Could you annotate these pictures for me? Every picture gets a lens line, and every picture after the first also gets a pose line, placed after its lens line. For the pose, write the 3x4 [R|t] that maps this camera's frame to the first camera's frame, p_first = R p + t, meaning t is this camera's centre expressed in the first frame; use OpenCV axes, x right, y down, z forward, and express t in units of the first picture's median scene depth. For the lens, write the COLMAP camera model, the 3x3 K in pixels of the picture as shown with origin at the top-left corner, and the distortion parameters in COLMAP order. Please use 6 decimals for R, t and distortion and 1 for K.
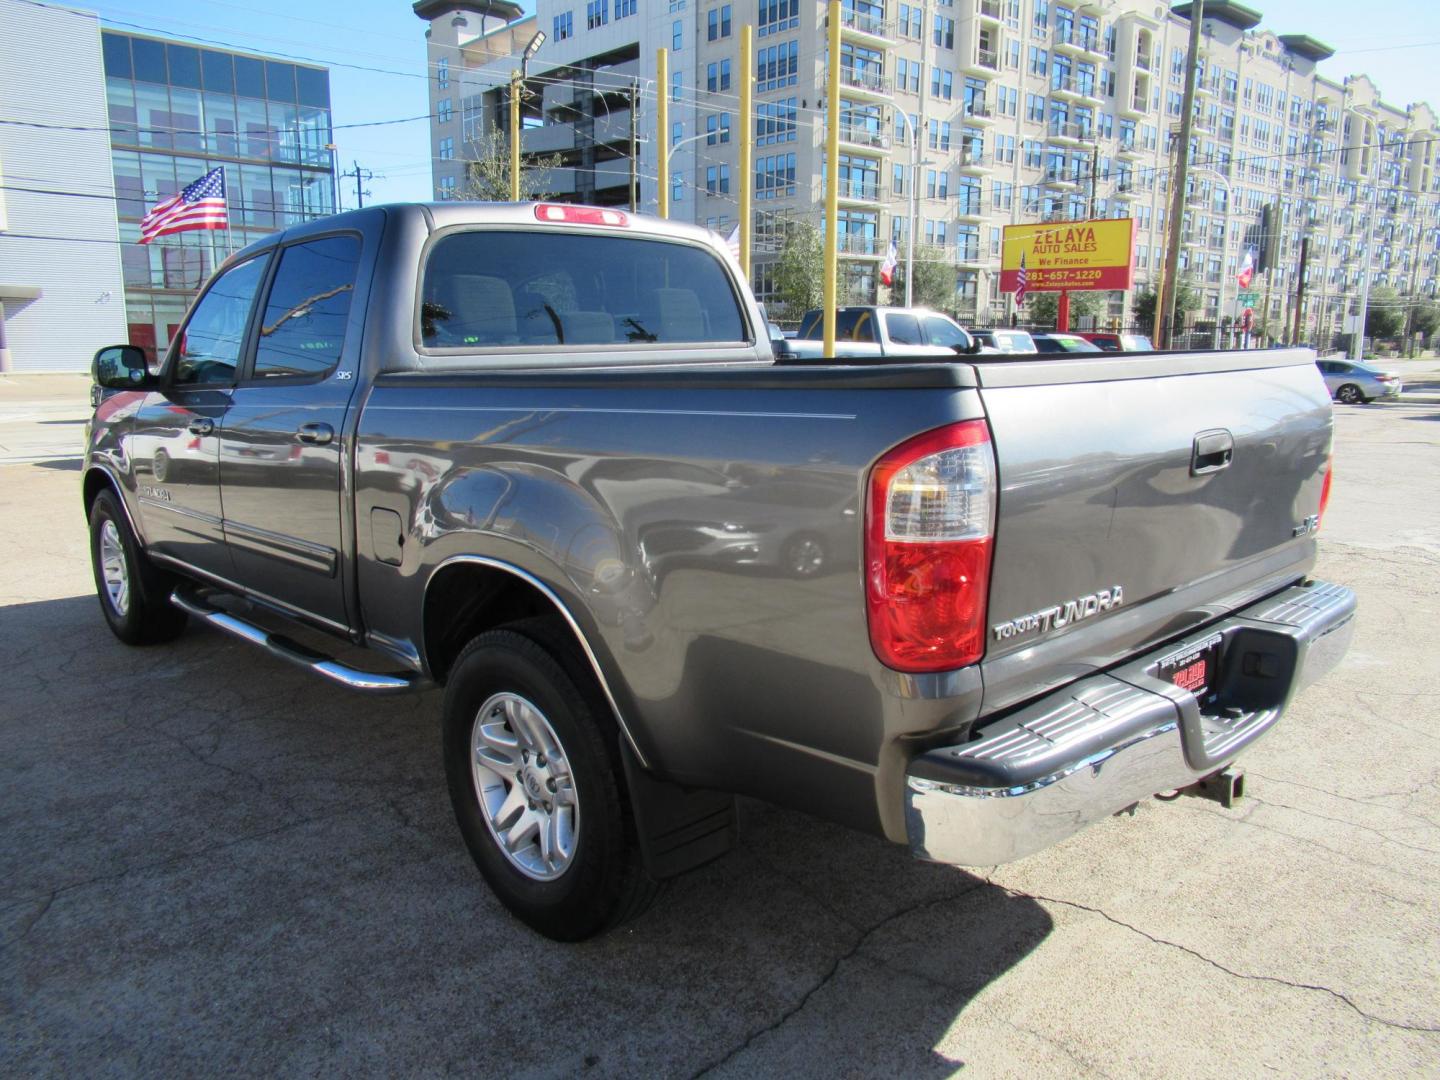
lens RADIAL K [[1068.2, 0, 717.1], [0, 1068.2, 538.4], [0, 0, 1]] dist [-0.000621, -0.000289]
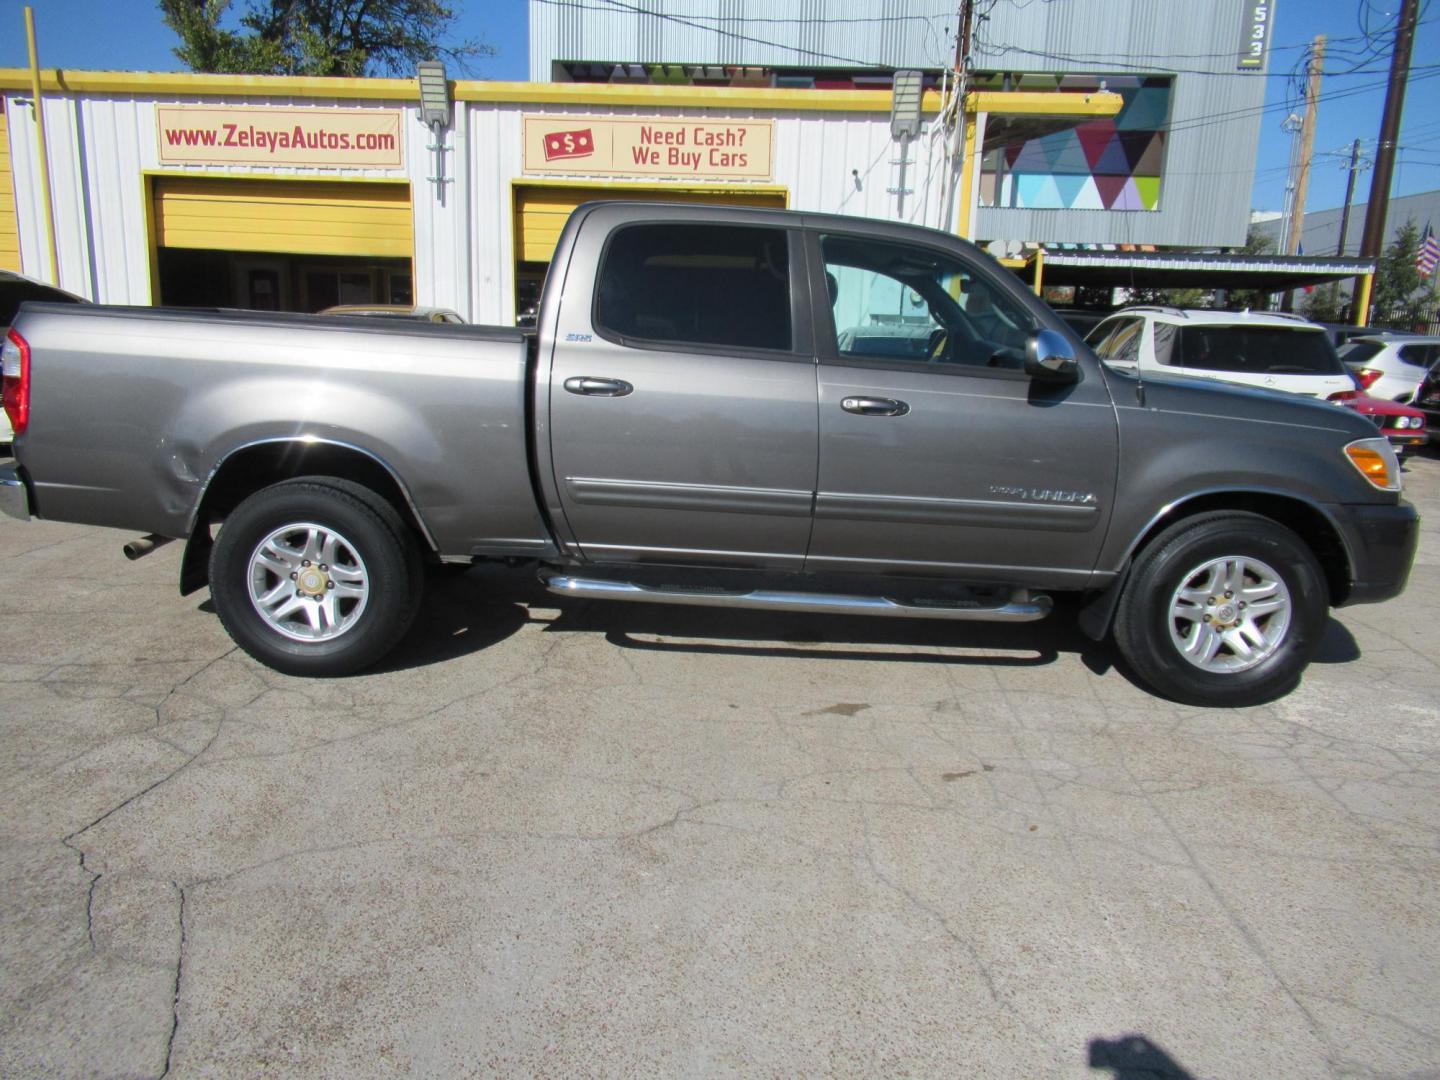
lens RADIAL K [[1068.2, 0, 717.1], [0, 1068.2, 538.4], [0, 0, 1]] dist [-0.000621, -0.000289]
pose [[-0.692685, 0.125057, -0.710315, 0.094260], [-0.161108, 0.933139, 0.321396, -0.048742], [0.703016, 0.337064, -0.626224, 0.260639]]
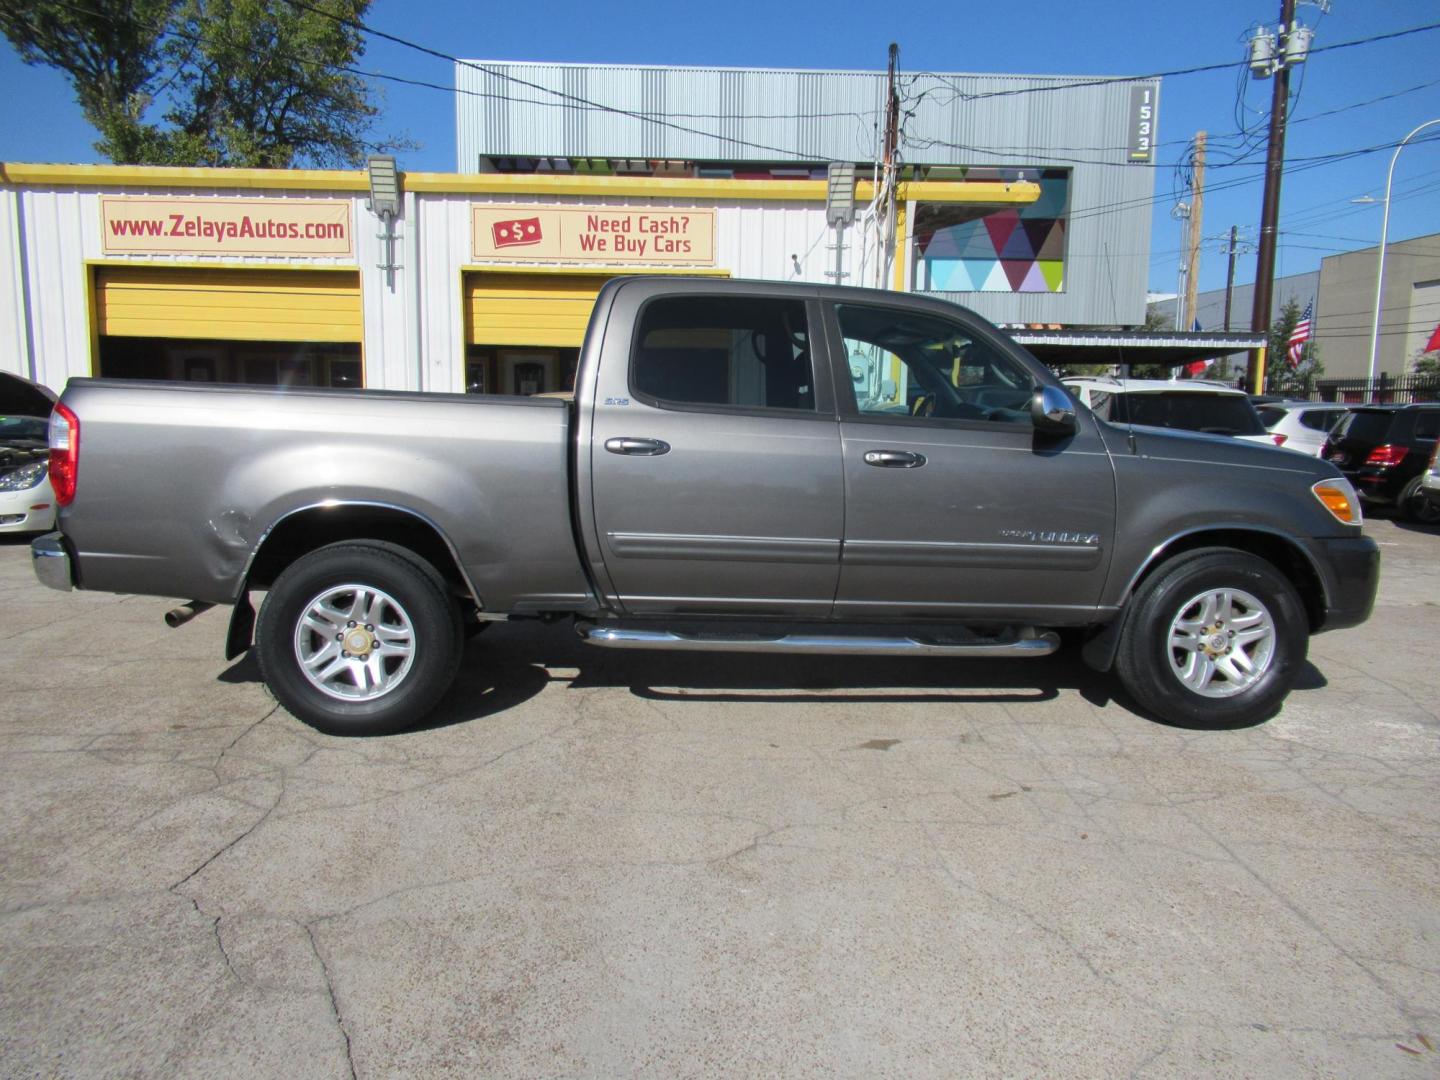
lens RADIAL K [[1068.2, 0, 717.1], [0, 1068.2, 538.4], [0, 0, 1]] dist [-0.000621, -0.000289]
pose [[-0.634504, 0.088760, -0.767806, 0.111168], [-0.153144, 0.959253, 0.237447, -0.044549], [0.757596, 0.268246, -0.595057, 0.255576]]
